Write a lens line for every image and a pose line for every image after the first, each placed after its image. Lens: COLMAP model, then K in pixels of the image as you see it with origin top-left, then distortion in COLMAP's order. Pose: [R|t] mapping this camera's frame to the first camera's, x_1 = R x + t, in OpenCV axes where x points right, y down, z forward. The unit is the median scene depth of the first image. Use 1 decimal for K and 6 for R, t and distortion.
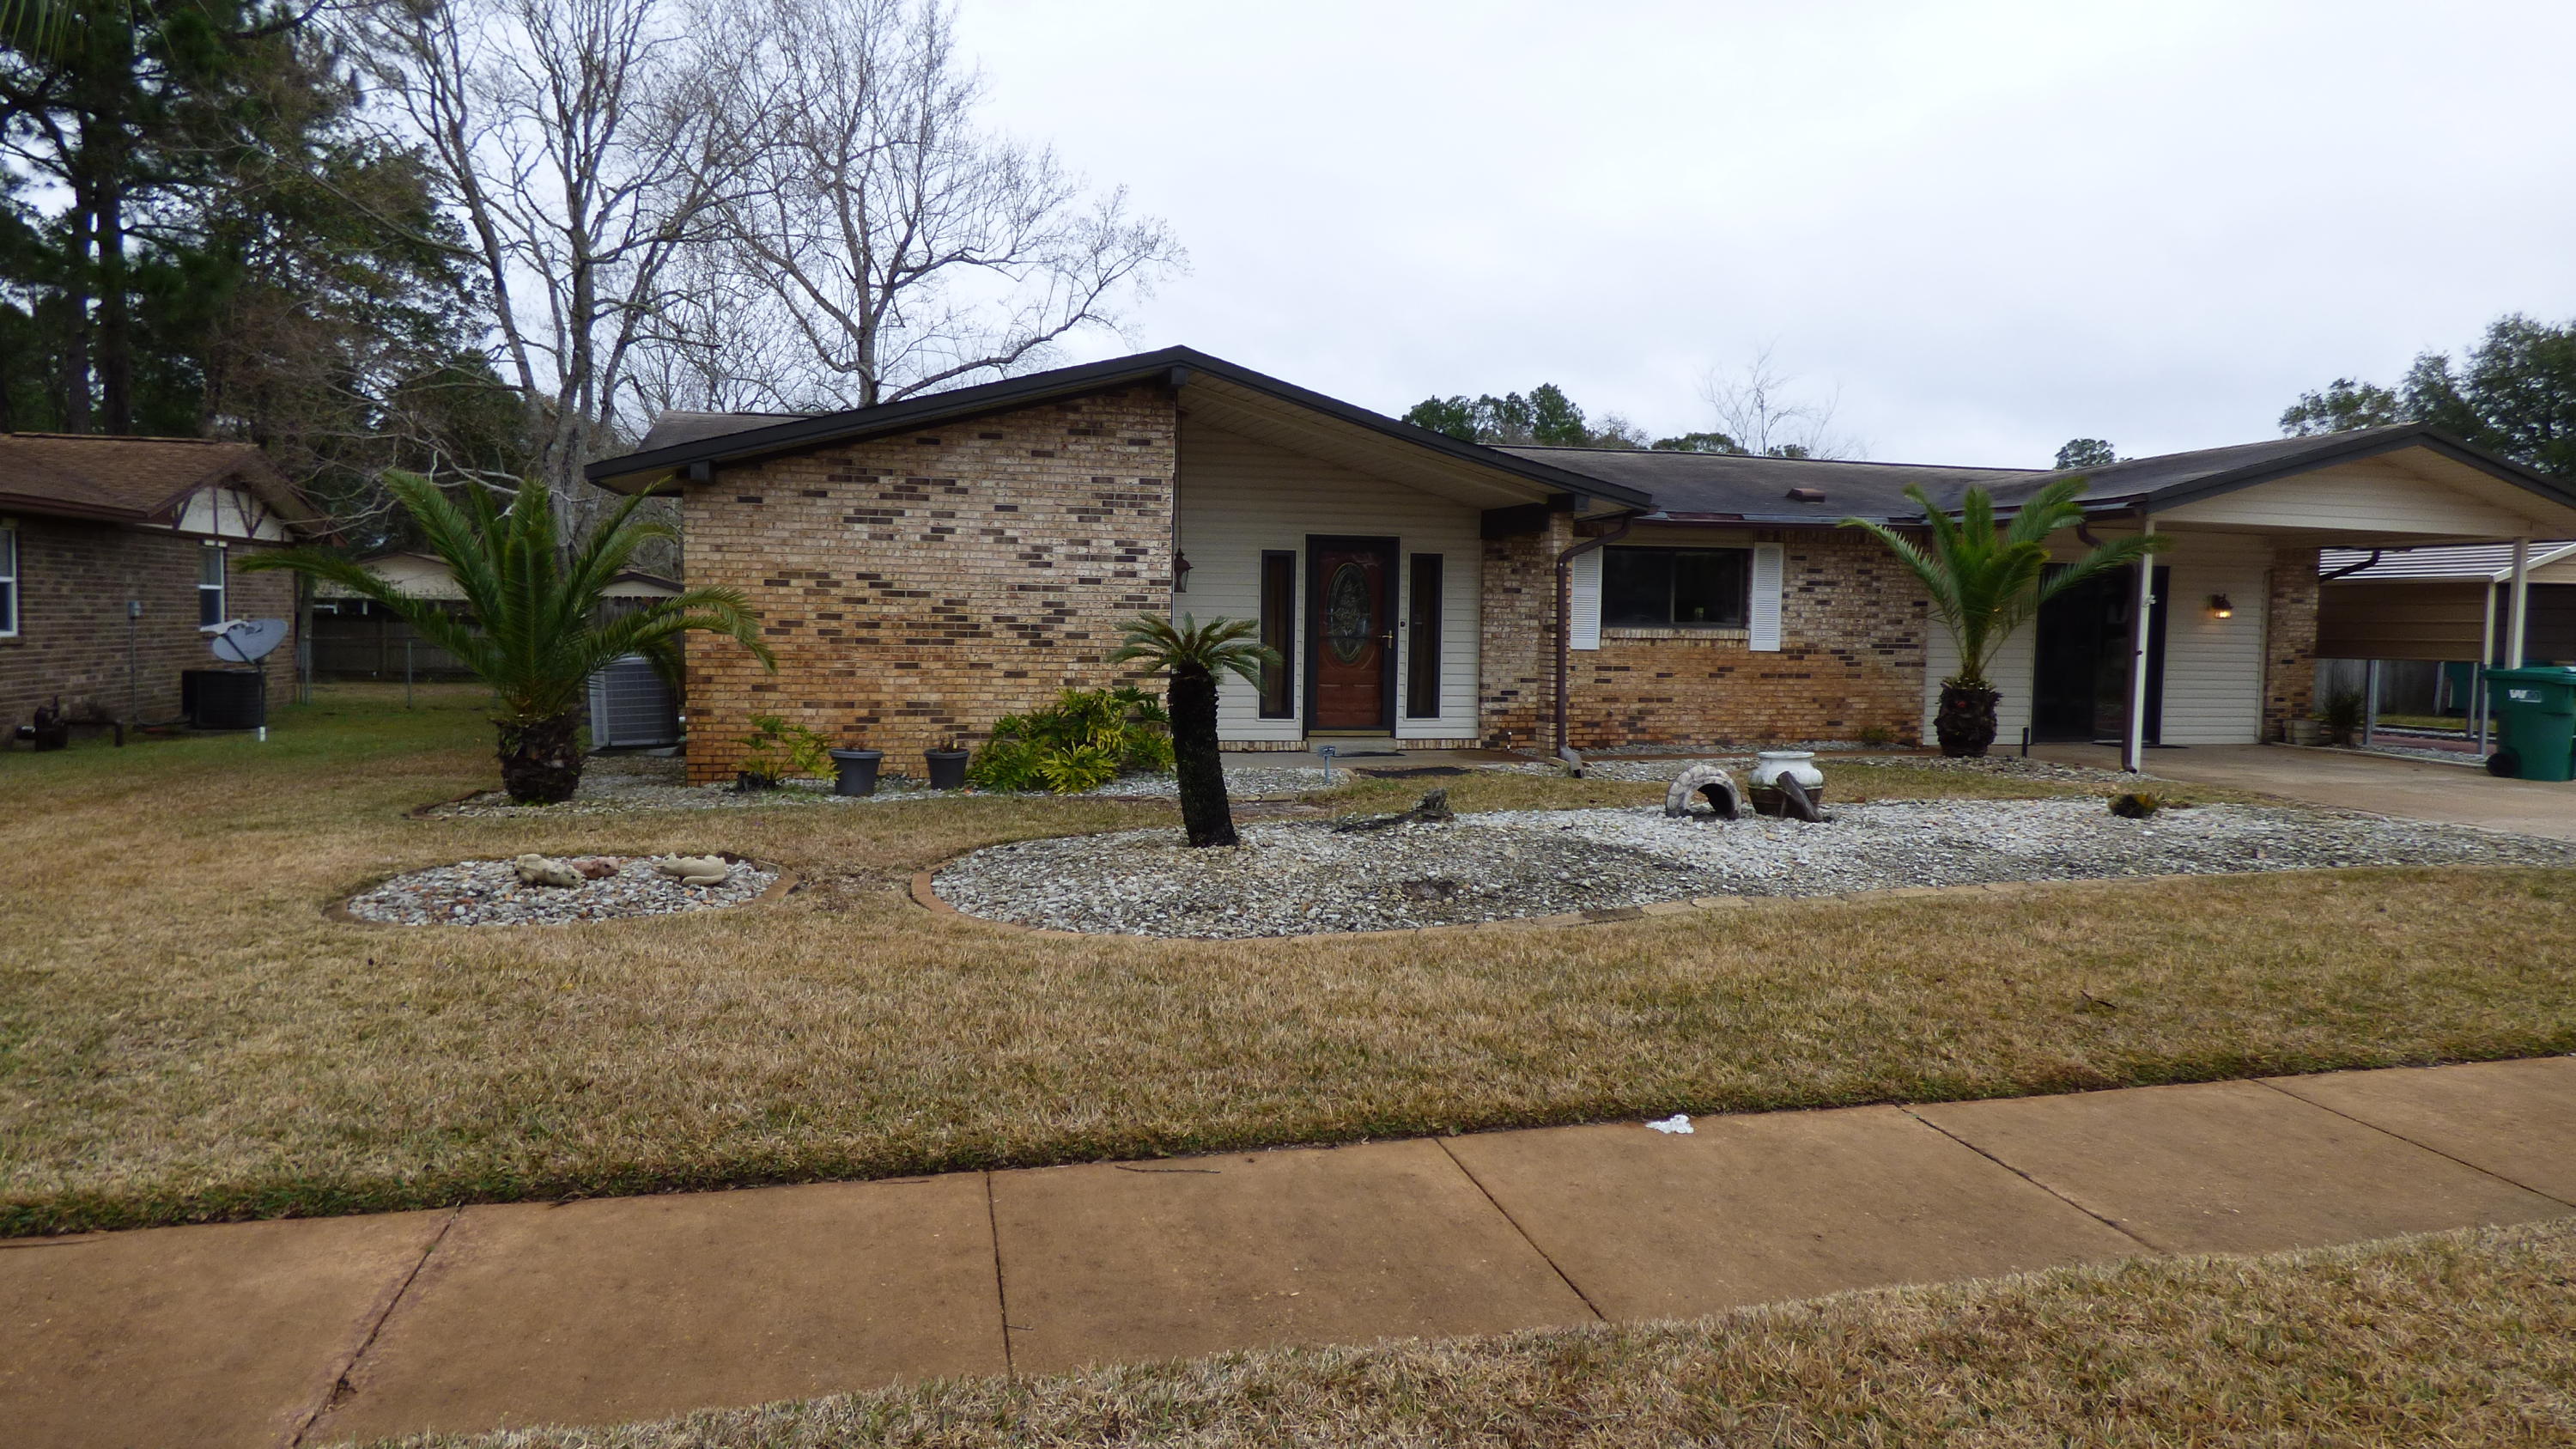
lens RADIAL K [[1575.5, 0, 1301.4], [0, 1575.5, 711.4], [0, 0, 1]] dist [-0.005125, -0.002185]
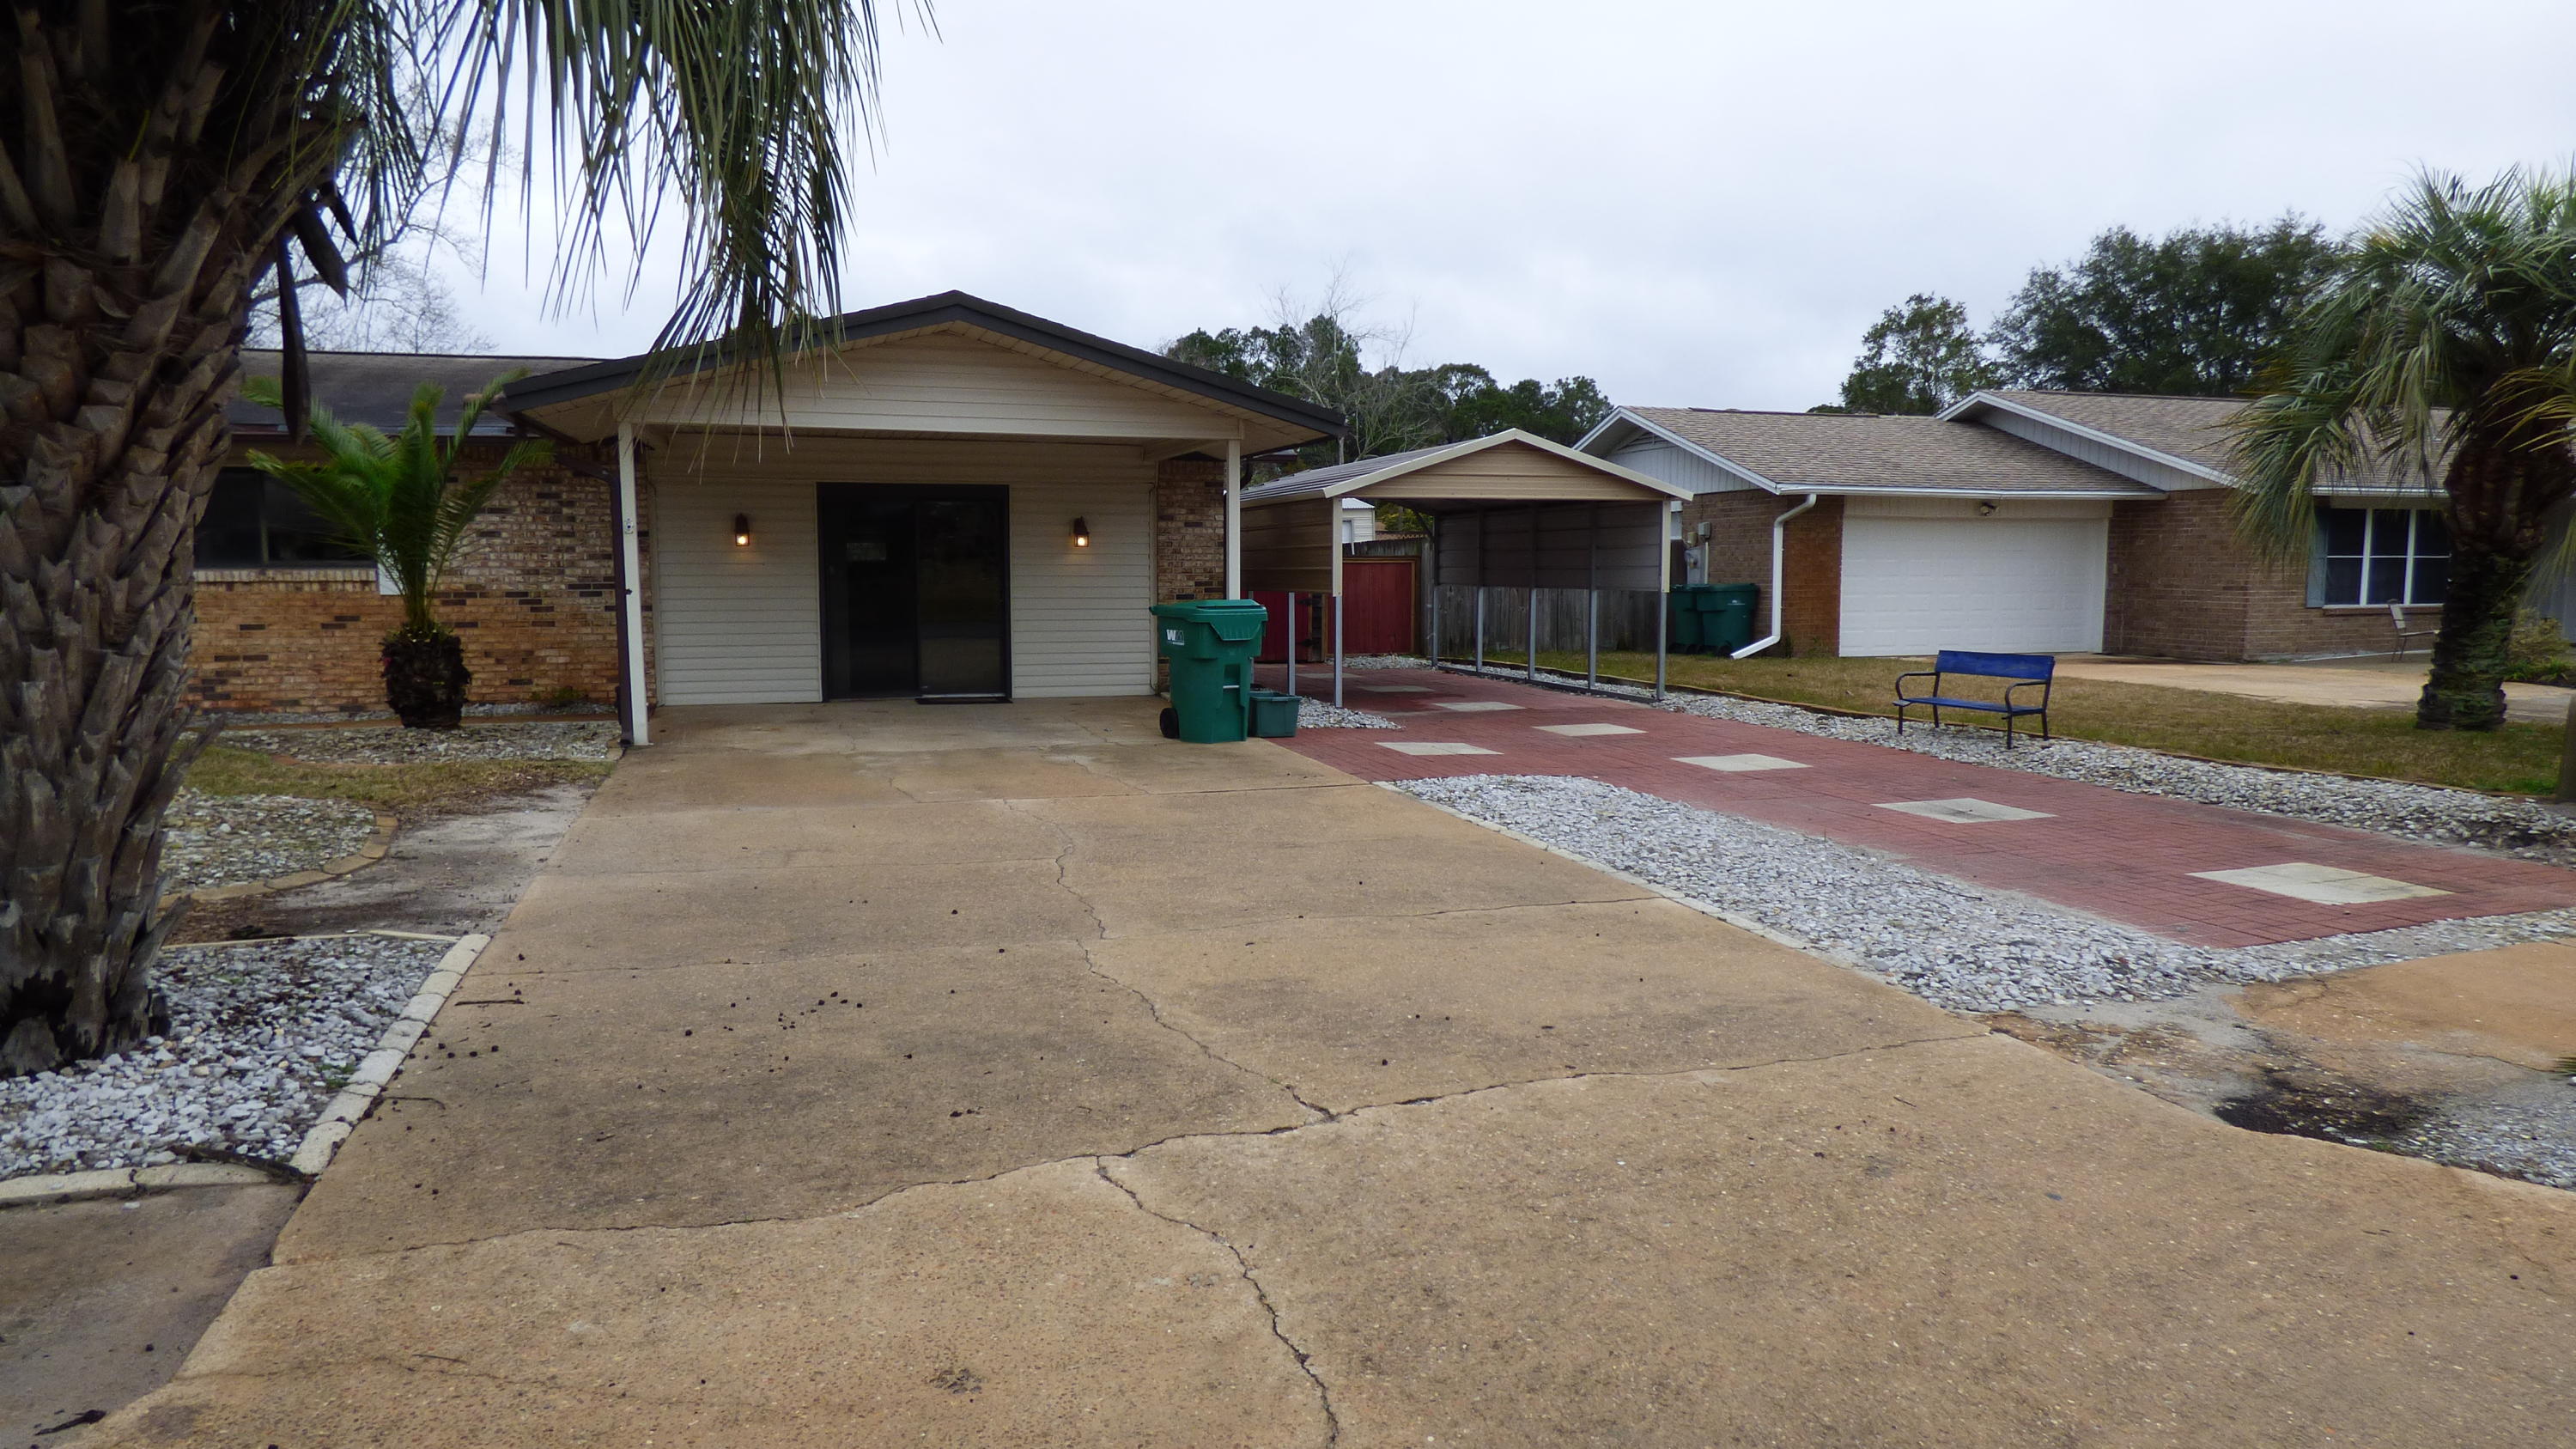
lens RADIAL K [[1575.5, 0, 1287.4], [0, 1575.5, 720.0], [0, 0, 1]] dist [-0.005125, -0.002185]
pose [[0.998437, -0.019537, 0.052365, 0.715724], [0.017285, 0.998920, 0.043120, -0.001019], [-0.053151, -0.042147, 0.997697, 0.165770]]
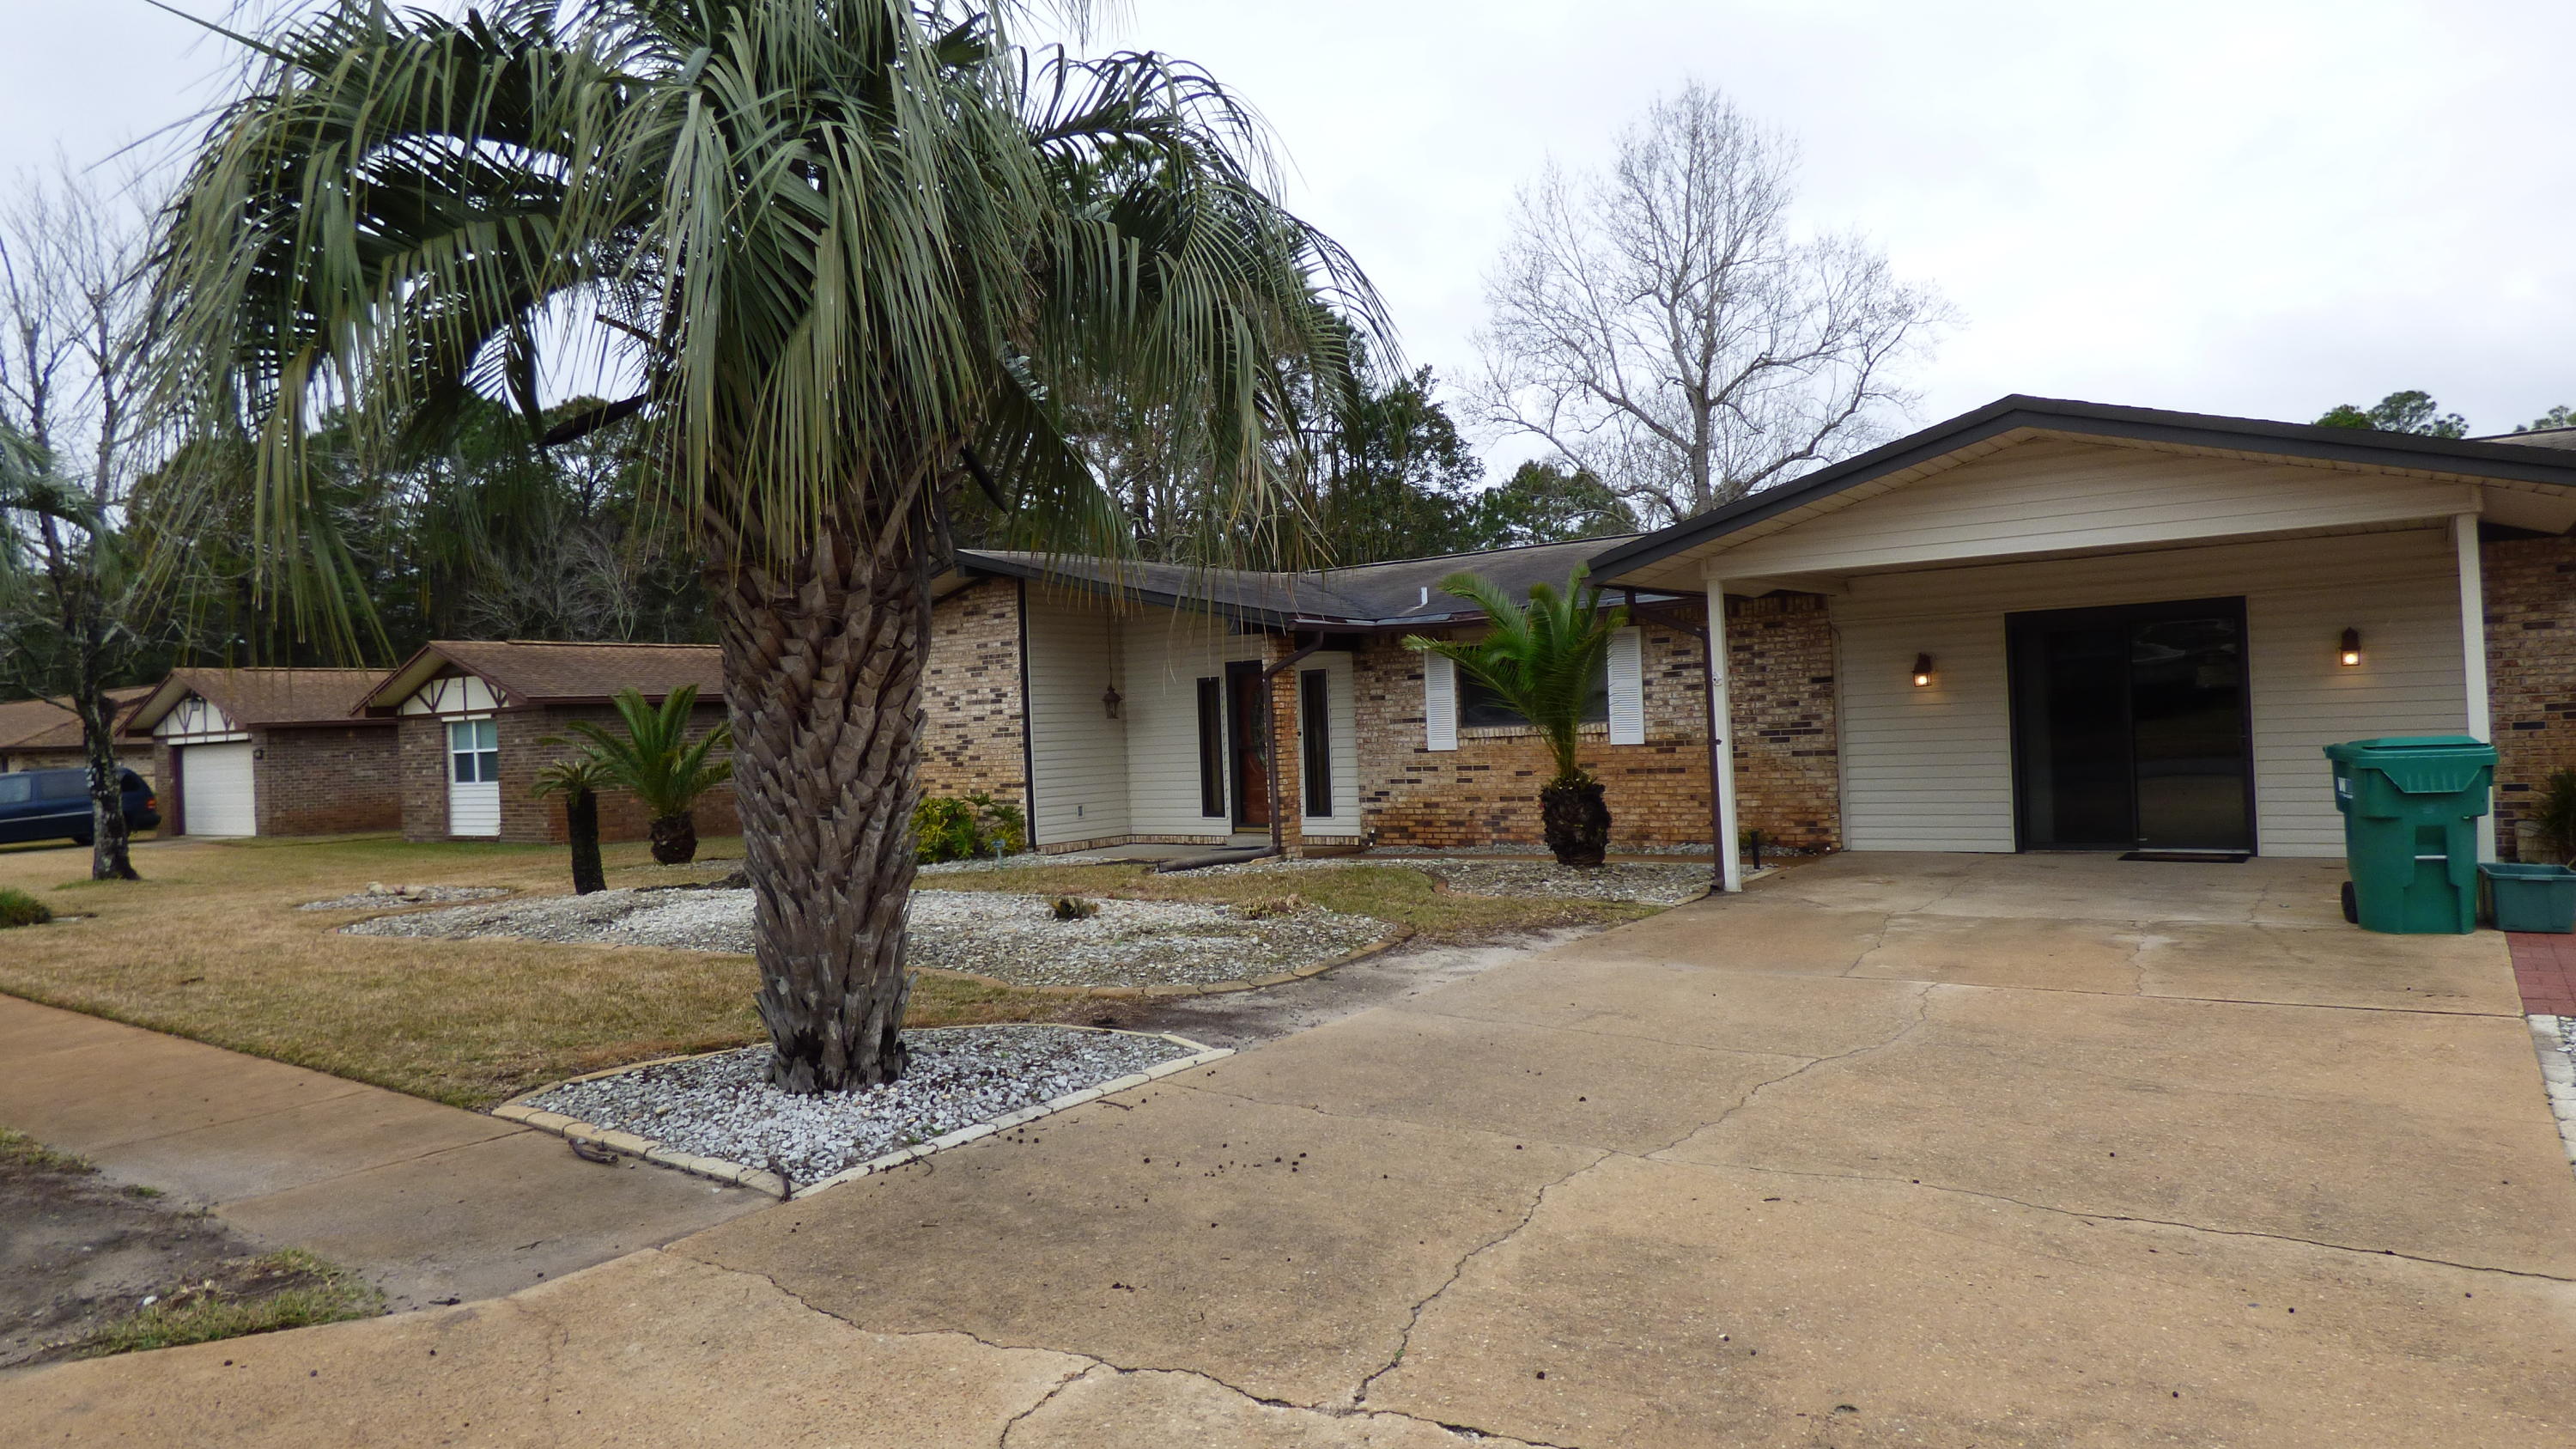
lens RADIAL K [[1575.5, 0, 1291.2], [0, 1575.5, 715.8], [0, 0, 1]] dist [-0.005125, -0.002185]
pose [[0.628951, -0.046285, -0.776066, 0.896947], [0.007264, 0.998533, -0.053666, -0.007080], [0.777411, 0.028116, 0.628364, 0.272846]]
